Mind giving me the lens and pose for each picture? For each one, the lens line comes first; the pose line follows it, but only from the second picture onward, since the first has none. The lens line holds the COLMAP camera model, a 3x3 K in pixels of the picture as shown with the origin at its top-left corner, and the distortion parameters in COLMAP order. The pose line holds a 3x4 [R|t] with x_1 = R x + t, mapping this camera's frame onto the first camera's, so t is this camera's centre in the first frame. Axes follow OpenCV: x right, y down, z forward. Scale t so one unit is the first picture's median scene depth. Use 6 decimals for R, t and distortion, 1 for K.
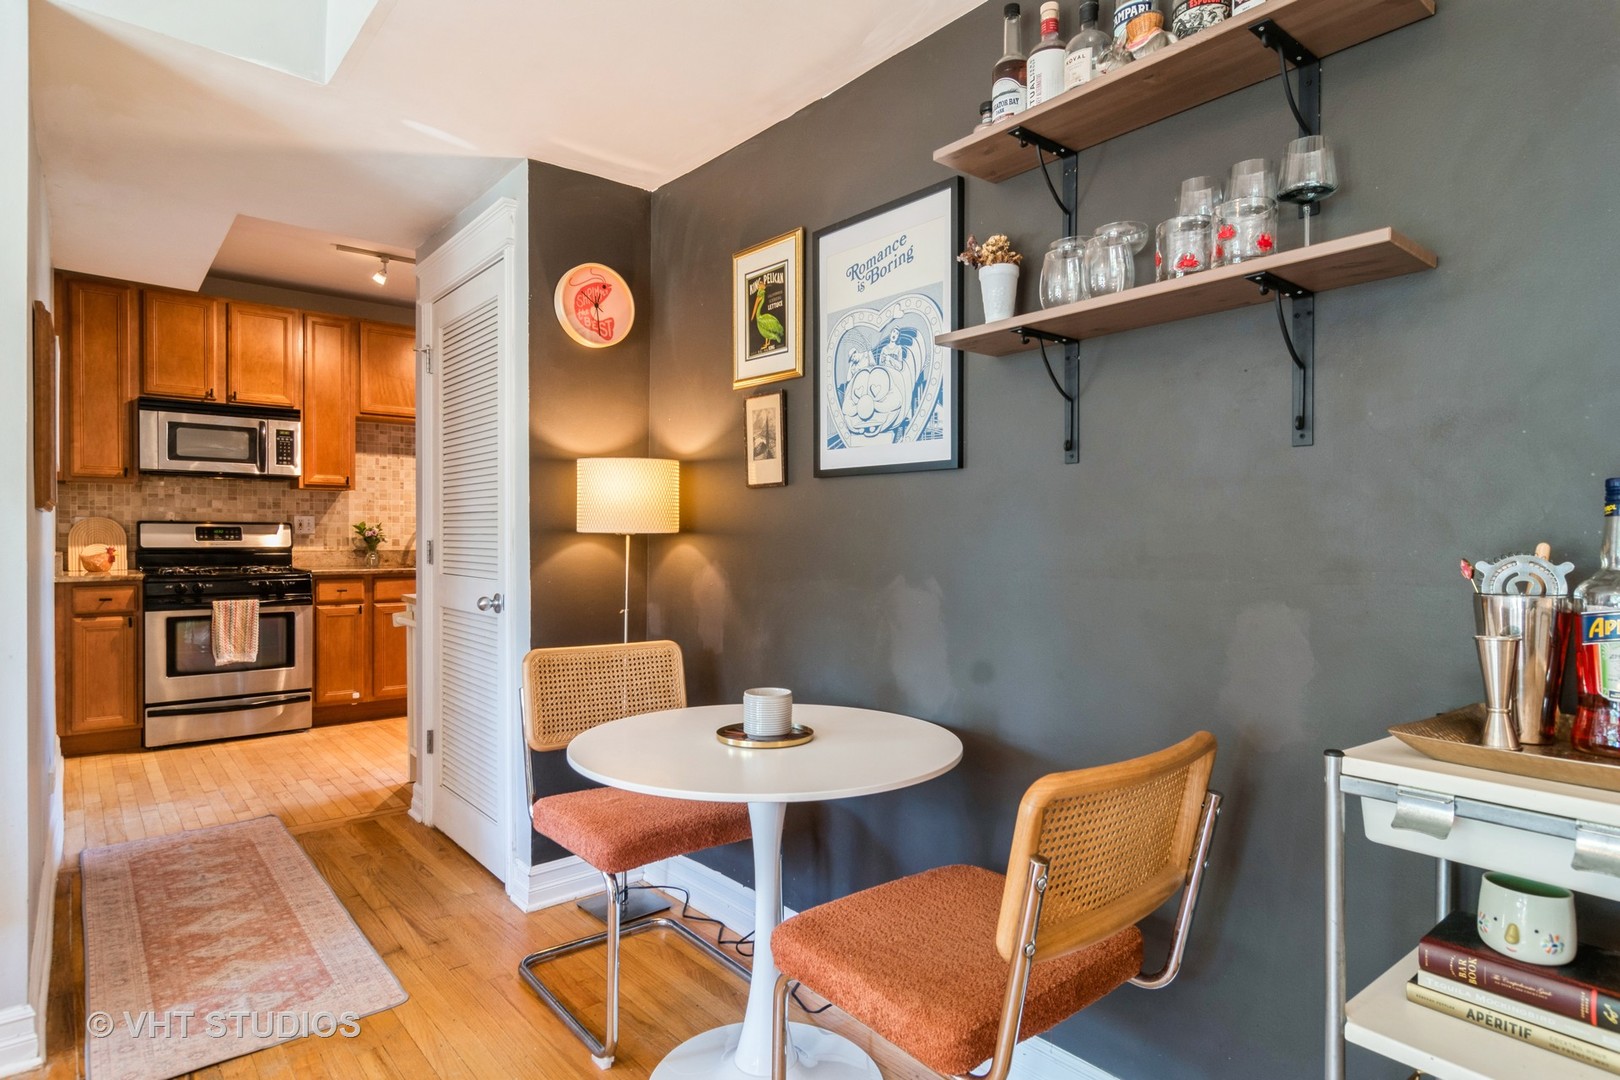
lens RADIAL K [[871.4, 0, 809.7], [0, 871.4, 542.3], [0, 0, 1]] dist [-0.000963, 0.002452]
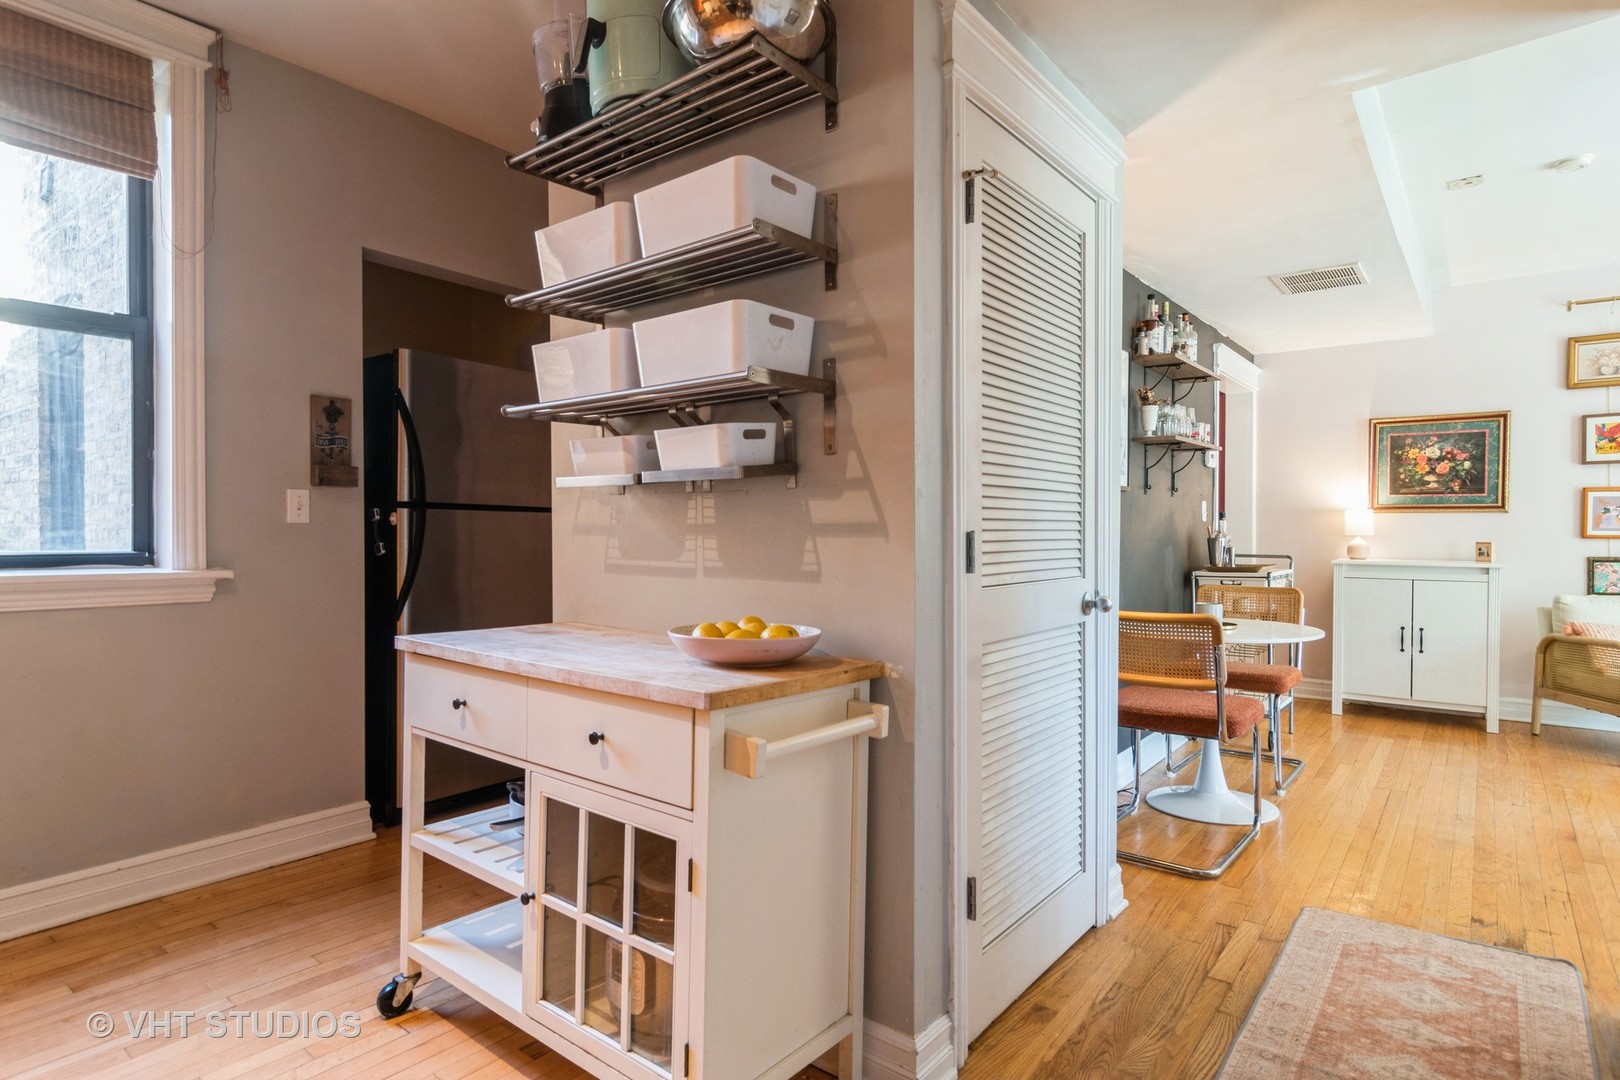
lens RADIAL K [[871.4, 0, 804.1], [0, 871.4, 532.5], [0, 0, 1]] dist [-0.000963, 0.002452]
pose [[-0.196577, -0.002175, 0.980486, -0.699295], [0.007573, 0.999964, 0.003736, -0.002596], [-0.980459, 0.008160, -0.196553, 0.888098]]
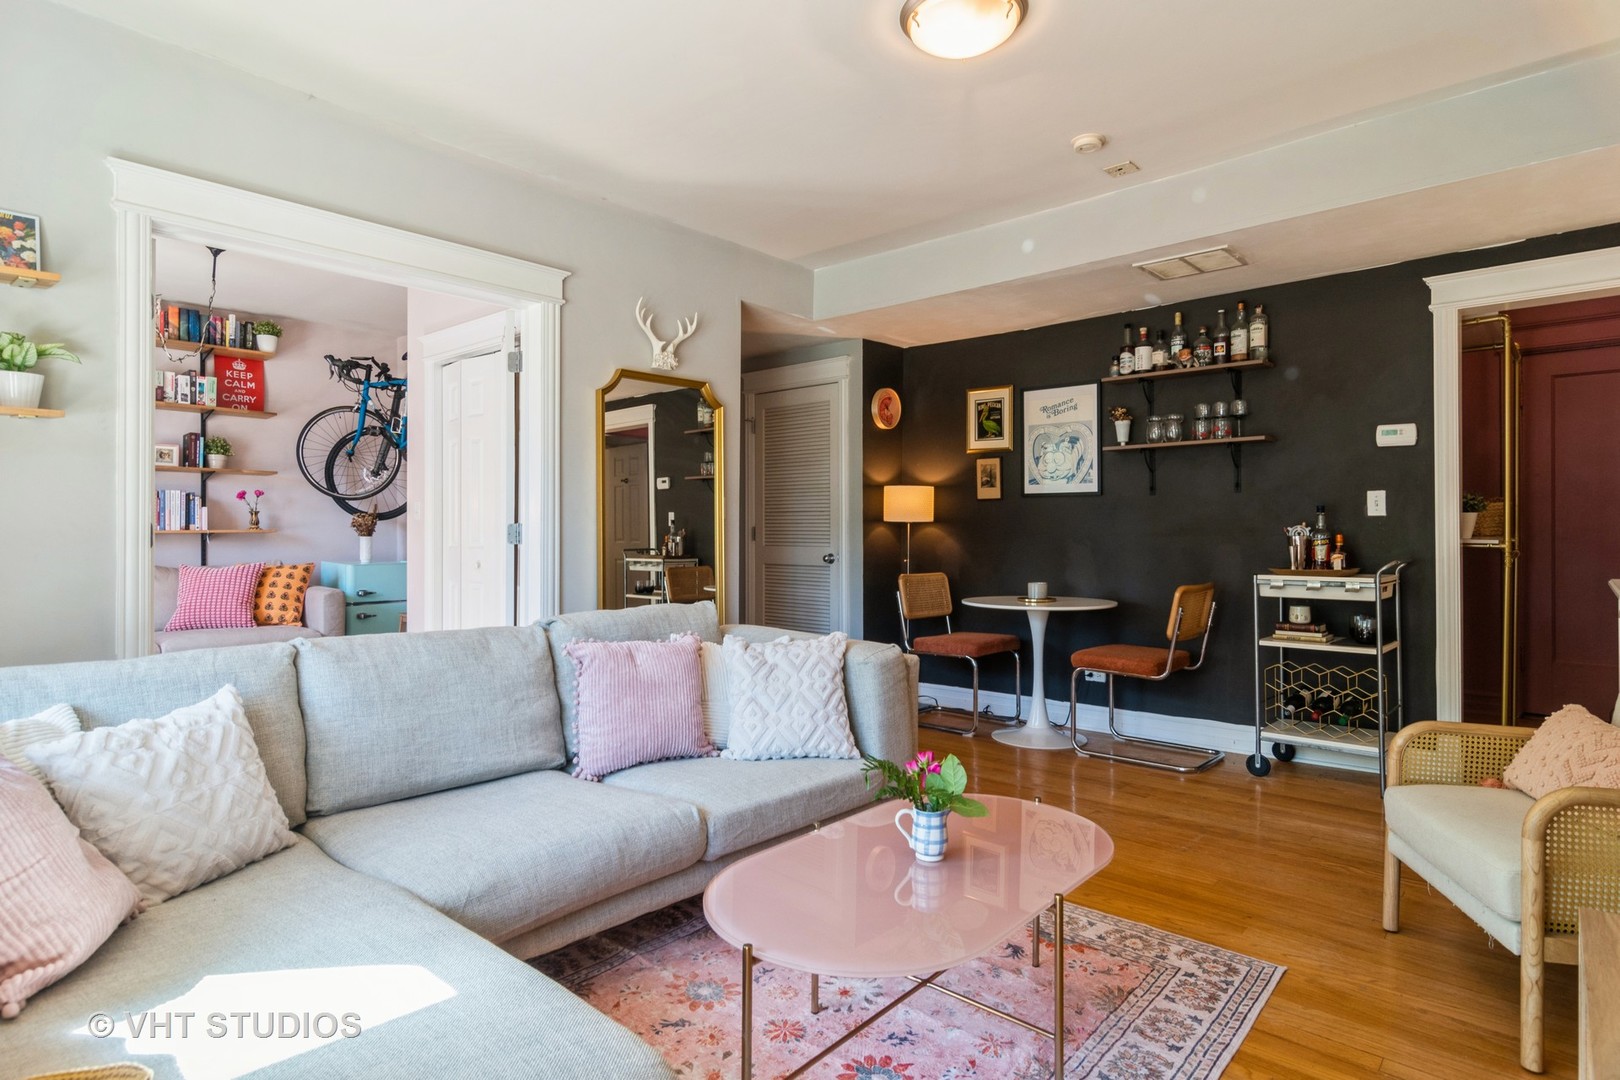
lens RADIAL K [[871.4, 0, 806.1], [0, 871.4, 520.4], [0, 0, 1]] dist [-0.000963, 0.002452]
pose [[0.989104, -0.004582, 0.147145, -0.450153], [0.006880, 0.999862, -0.015107, 0.009062], [-0.147055, 0.015955, 0.989000, -0.589589]]
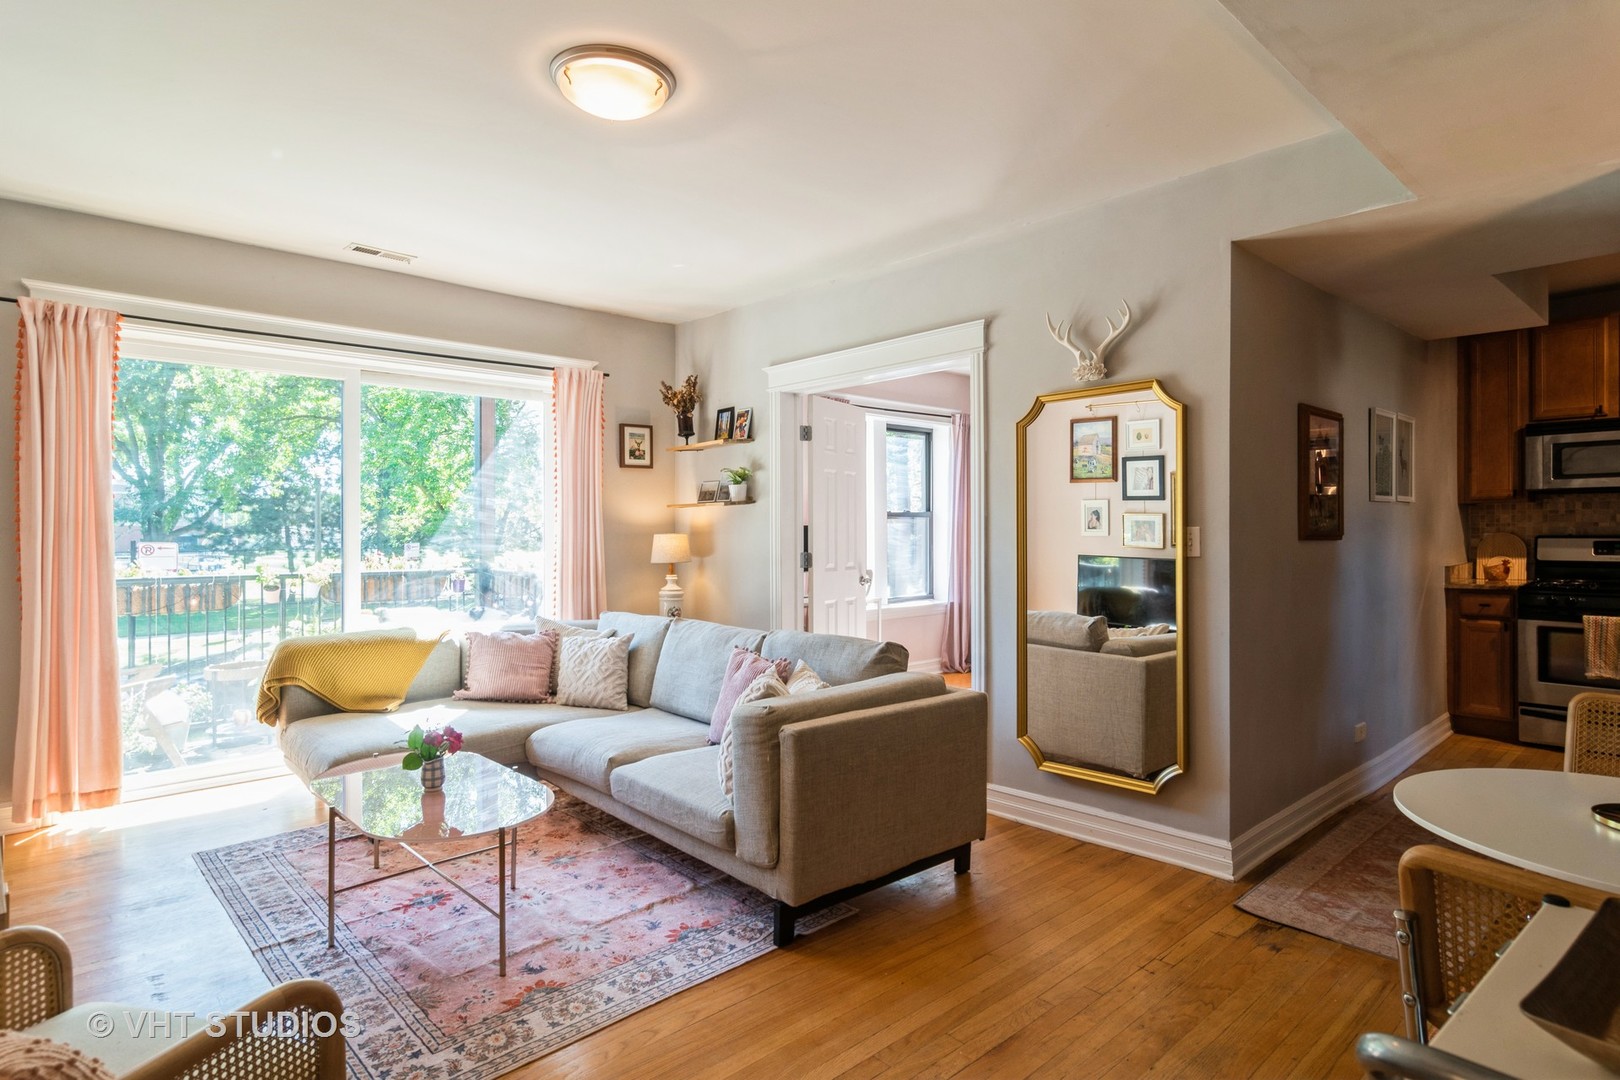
lens RADIAL K [[871.4, 0, 816.3], [0, 871.4, 533.9], [0, 0, 1]] dist [-0.000963, 0.002452]
pose [[0.045261, 0.000790, -0.998975, 0.303809], [-0.002690, 0.999996, 0.000669, -0.026859], [0.998972, 0.002657, 0.045263, 0.048944]]
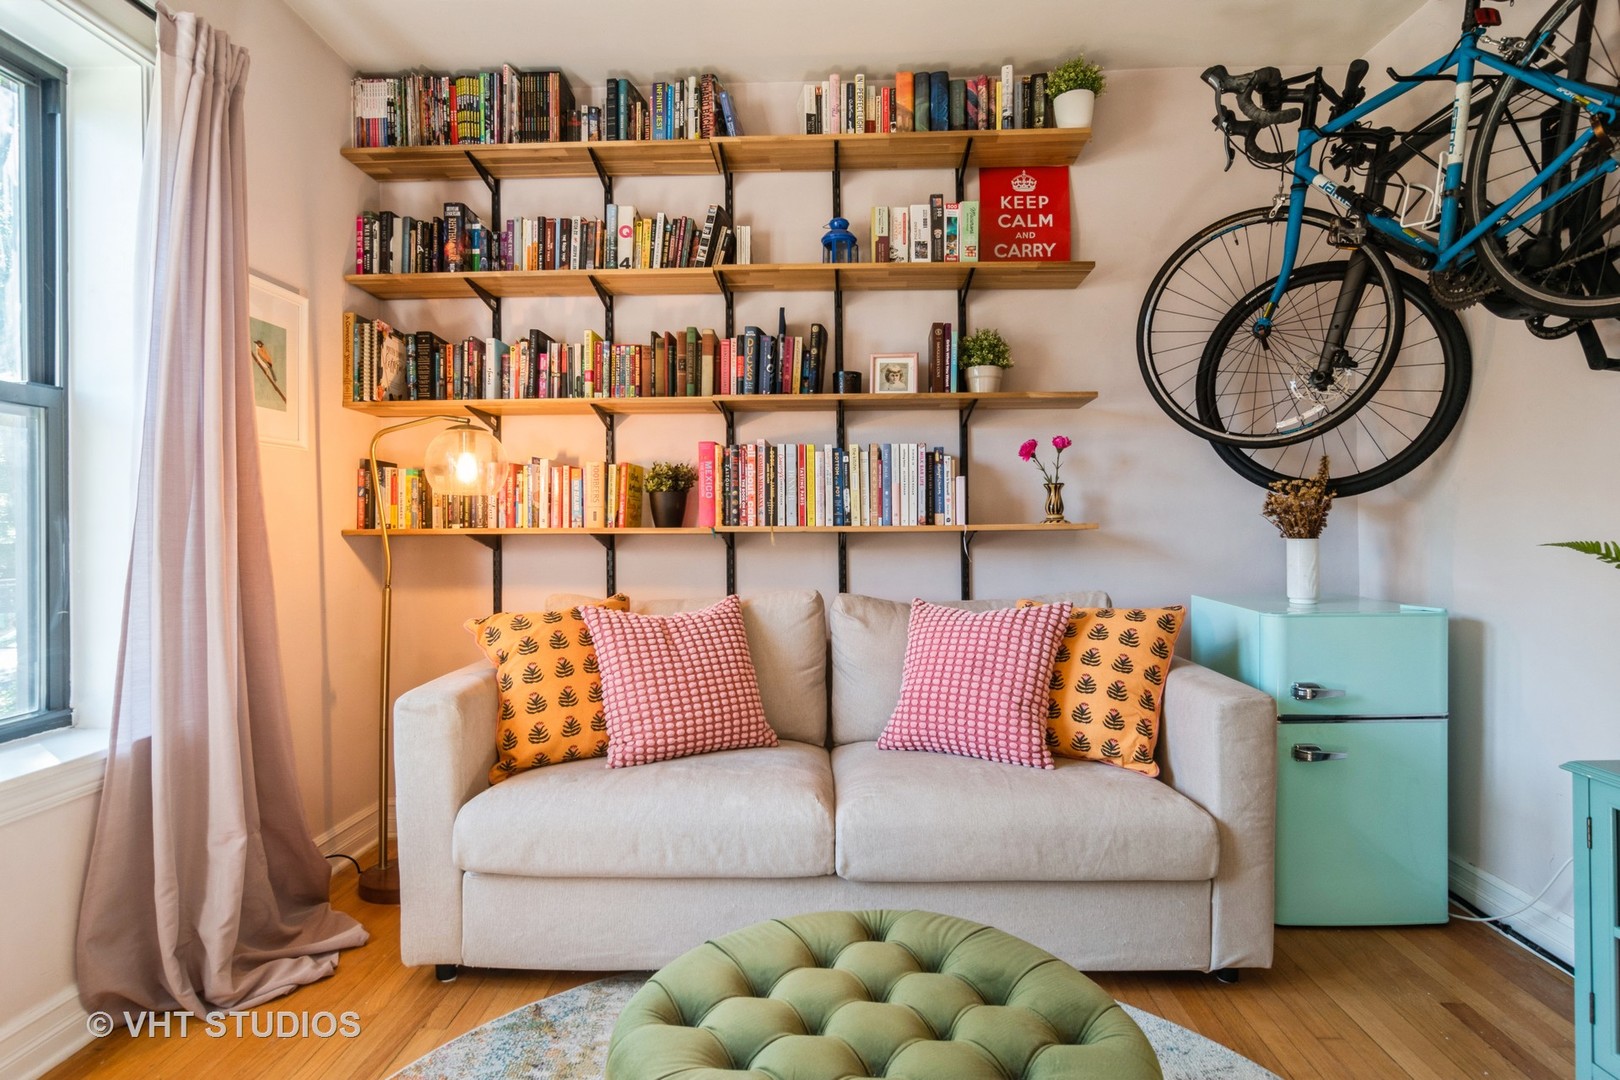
lens RADIAL K [[871.4, 0, 806.7], [0, 871.4, 533.4], [0, 0, 1]] dist [-0.000963, 0.002452]
pose [[0.745076, -0.009430, -0.666913, -0.806616], [0.007559, 0.999955, -0.005694, 0.005930], [0.666937, -0.000799, 0.745114, 0.271736]]
